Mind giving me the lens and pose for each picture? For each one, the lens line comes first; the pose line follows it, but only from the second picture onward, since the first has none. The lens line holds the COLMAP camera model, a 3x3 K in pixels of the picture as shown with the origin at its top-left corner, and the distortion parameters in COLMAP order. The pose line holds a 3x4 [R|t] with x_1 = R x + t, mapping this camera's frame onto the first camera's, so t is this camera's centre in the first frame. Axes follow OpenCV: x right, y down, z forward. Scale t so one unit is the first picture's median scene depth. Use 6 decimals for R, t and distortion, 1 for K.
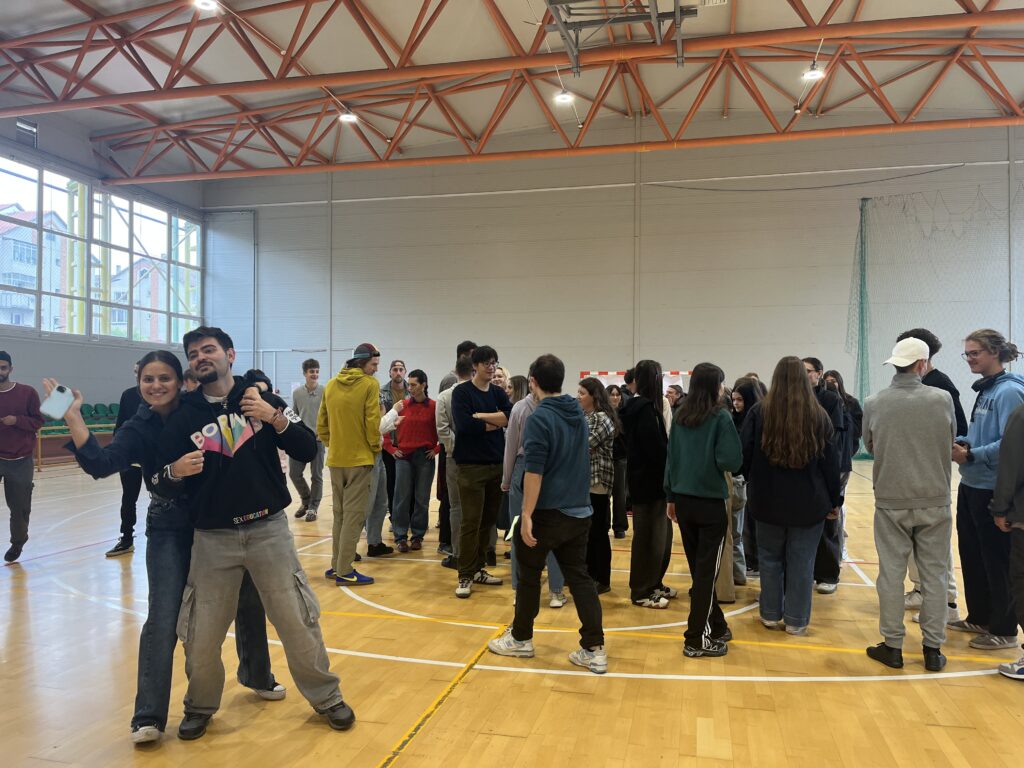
lens RADIAL K [[760.9, 0, 512.0], [0, 760.9, 384.0], [0, 0, 1]] dist [0.006026, -0.043568]
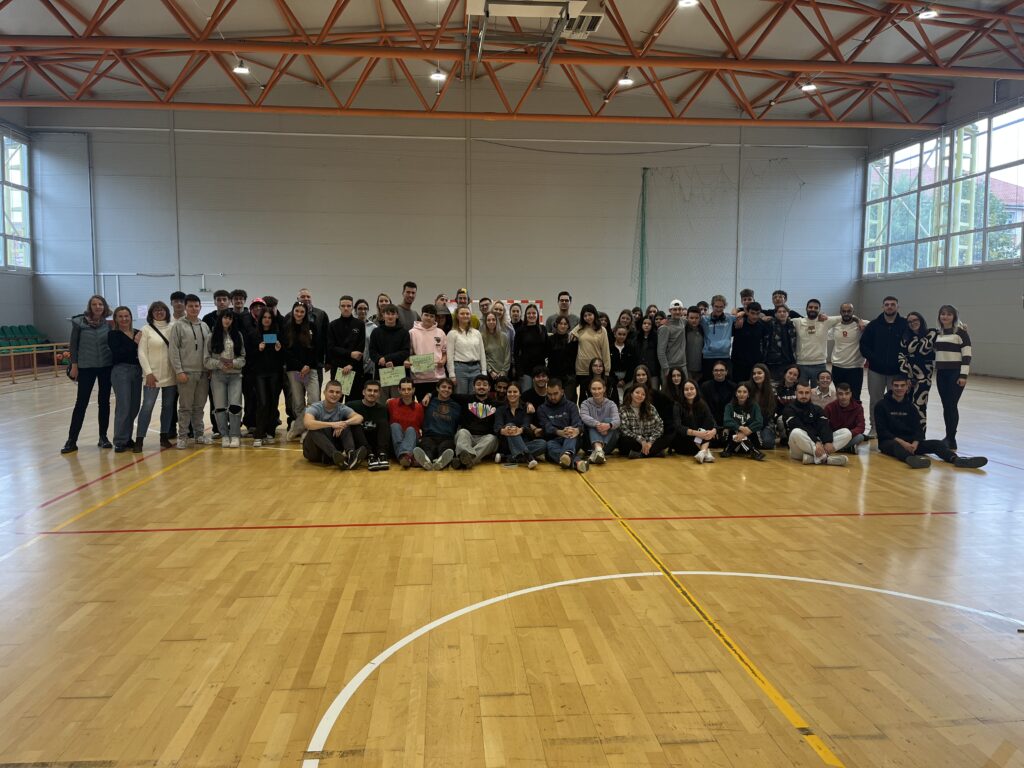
lens RADIAL K [[760.9, 0, 512.0], [0, 760.9, 384.0], [0, 0, 1]] dist [0.006026, -0.043568]
pose [[0.947045, -0.026673, 0.319992, -0.173269], [-0.005157, 0.995152, 0.098212, -0.000264], [-0.321060, -0.094661, 0.942316, -0.188530]]
